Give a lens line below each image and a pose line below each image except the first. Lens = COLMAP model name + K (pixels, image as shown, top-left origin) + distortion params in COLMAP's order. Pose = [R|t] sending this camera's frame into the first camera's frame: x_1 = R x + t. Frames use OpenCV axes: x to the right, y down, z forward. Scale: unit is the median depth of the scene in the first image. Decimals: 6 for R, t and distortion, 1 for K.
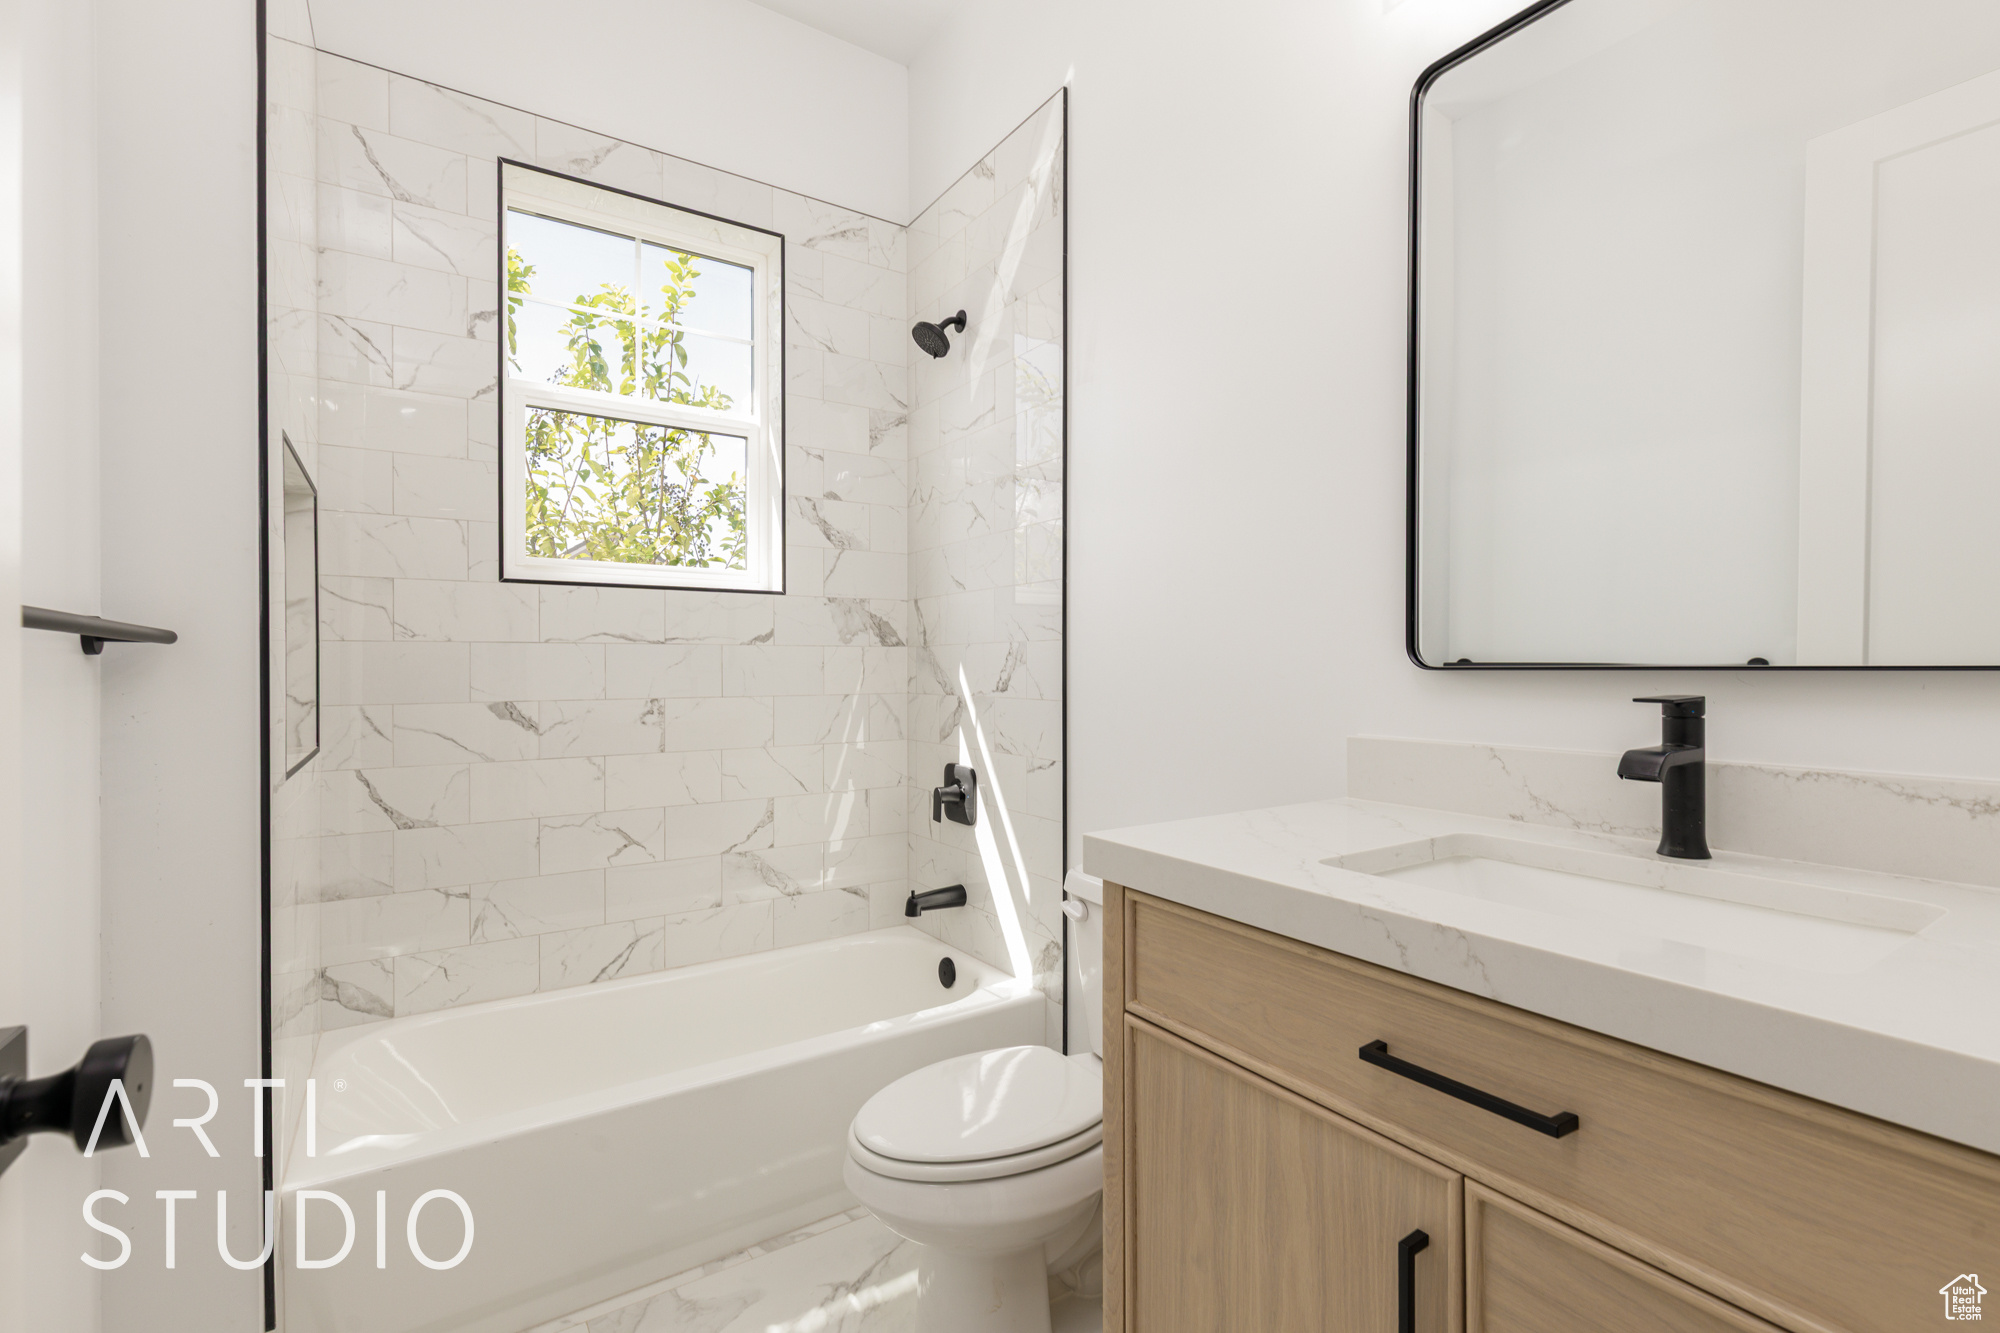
lens RADIAL K [[896.0, 0, 1000.3], [0, 896.0, 667.9], [0, 0, 1]] dist [0.002451, -0.001726]
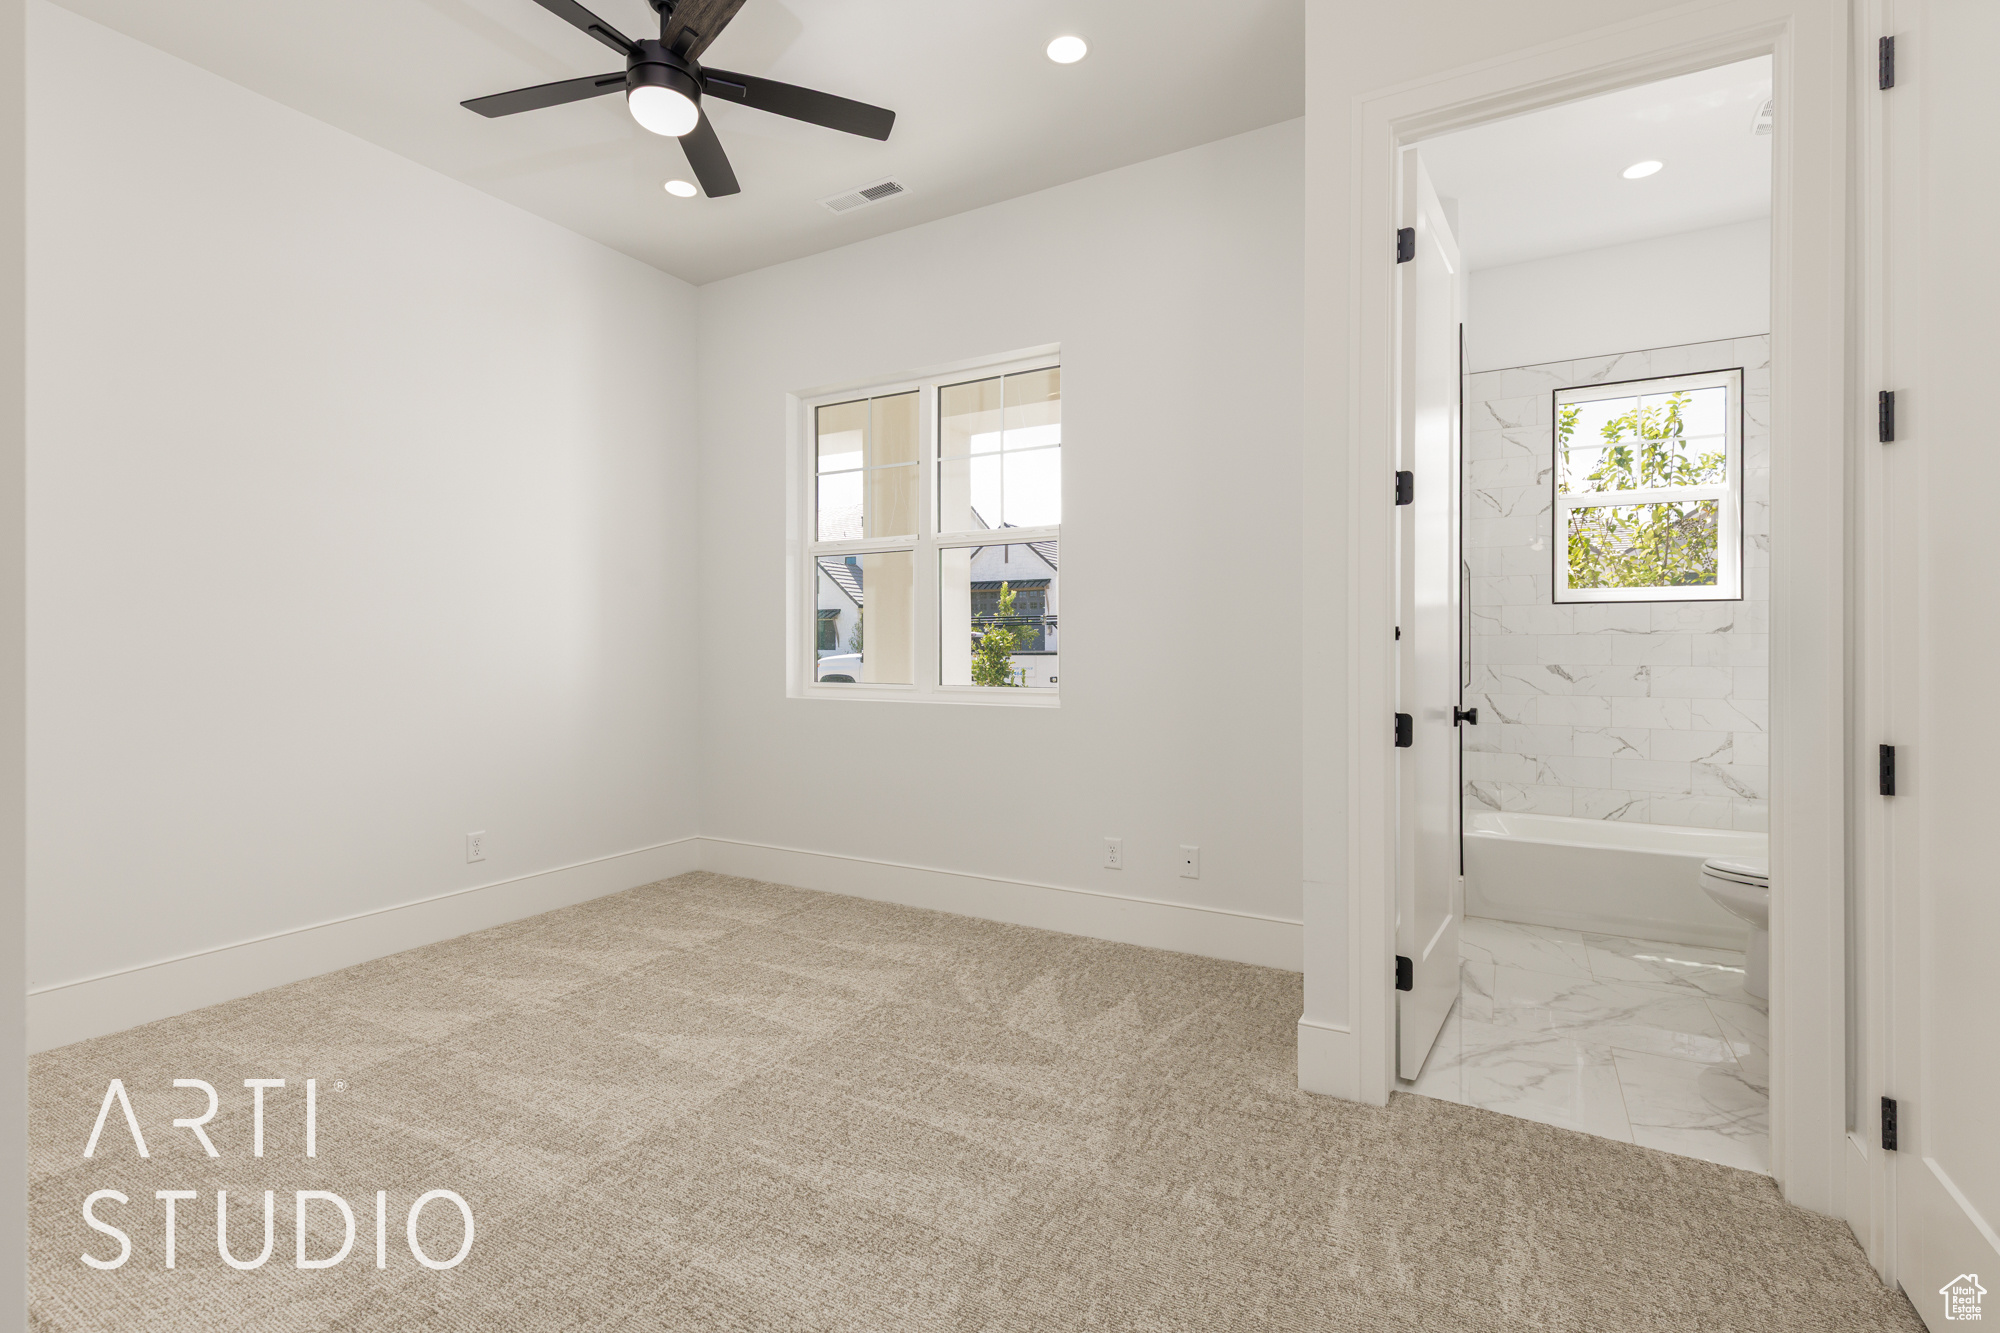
lens RADIAL K [[896.0, 0, 1010.5], [0, 896.0, 654.5], [0, 0, 1]] dist [0.002451, -0.001726]
pose [[0.464948, 0.003090, -0.885333, 0.716235], [-0.005058, 0.999987, 0.000834, 0.021930], [0.885324, 0.004090, 0.464957, -1.098639]]
